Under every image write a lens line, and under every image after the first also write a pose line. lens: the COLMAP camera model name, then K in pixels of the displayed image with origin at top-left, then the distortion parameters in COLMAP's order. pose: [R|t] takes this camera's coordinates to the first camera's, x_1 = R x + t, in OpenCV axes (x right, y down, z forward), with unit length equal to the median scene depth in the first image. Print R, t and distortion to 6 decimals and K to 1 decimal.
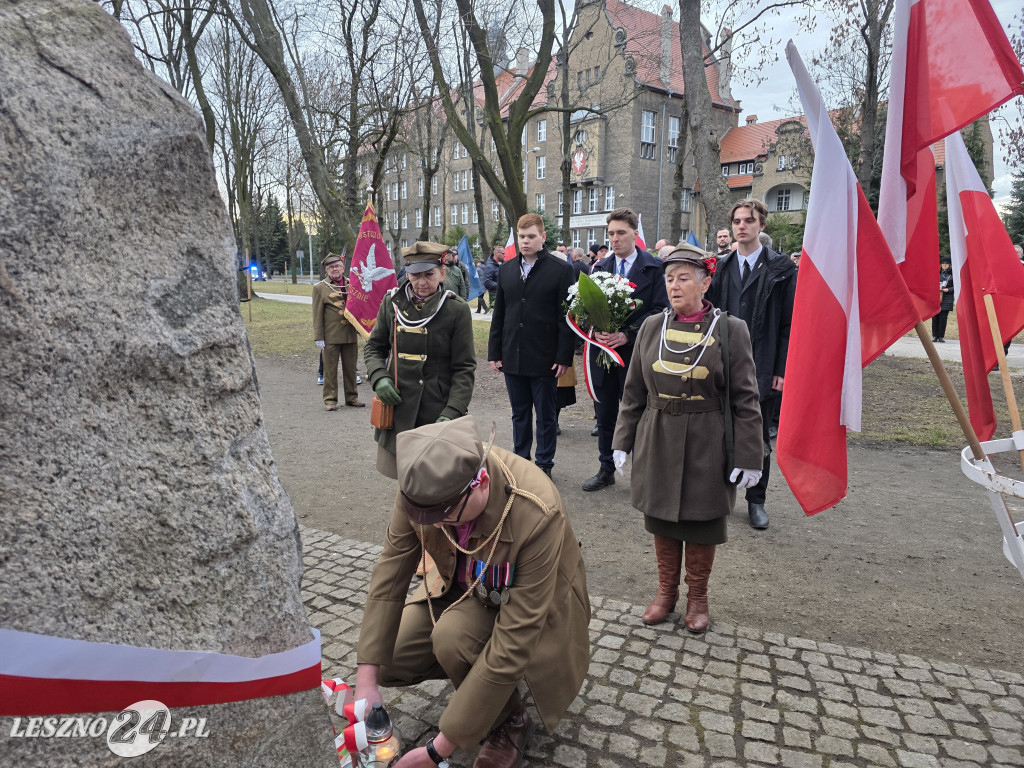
lens RADIAL K [[698.6, 0, 502.9], [0, 698.6, 390.5], [0, 0, 1]] dist [0.050470, -0.047877]
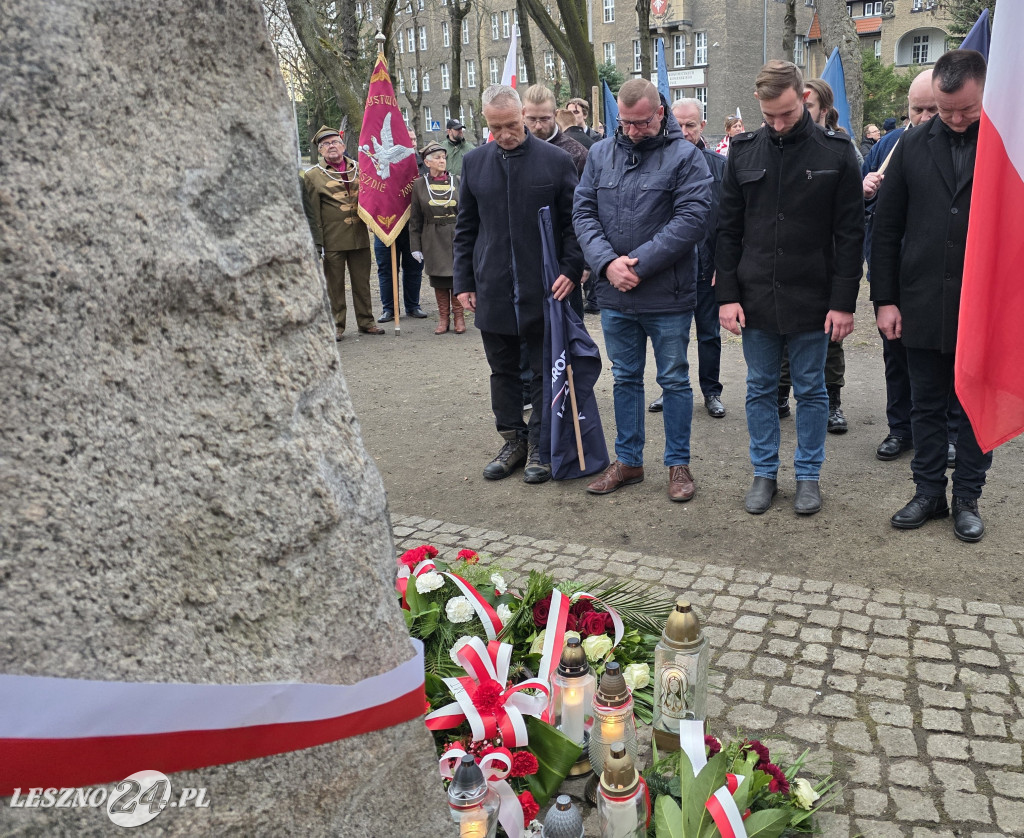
lens RADIAL K [[913.3, 0, 660.0], [0, 913.3, 344.1], [0, 0, 1]] dist [0.055998, -0.053639]
pose [[0.993987, -0.039553, 0.102104, -0.111801], [0.035089, 0.998364, 0.045147, -0.007471], [-0.103723, -0.041293, 0.993749, 0.025012]]
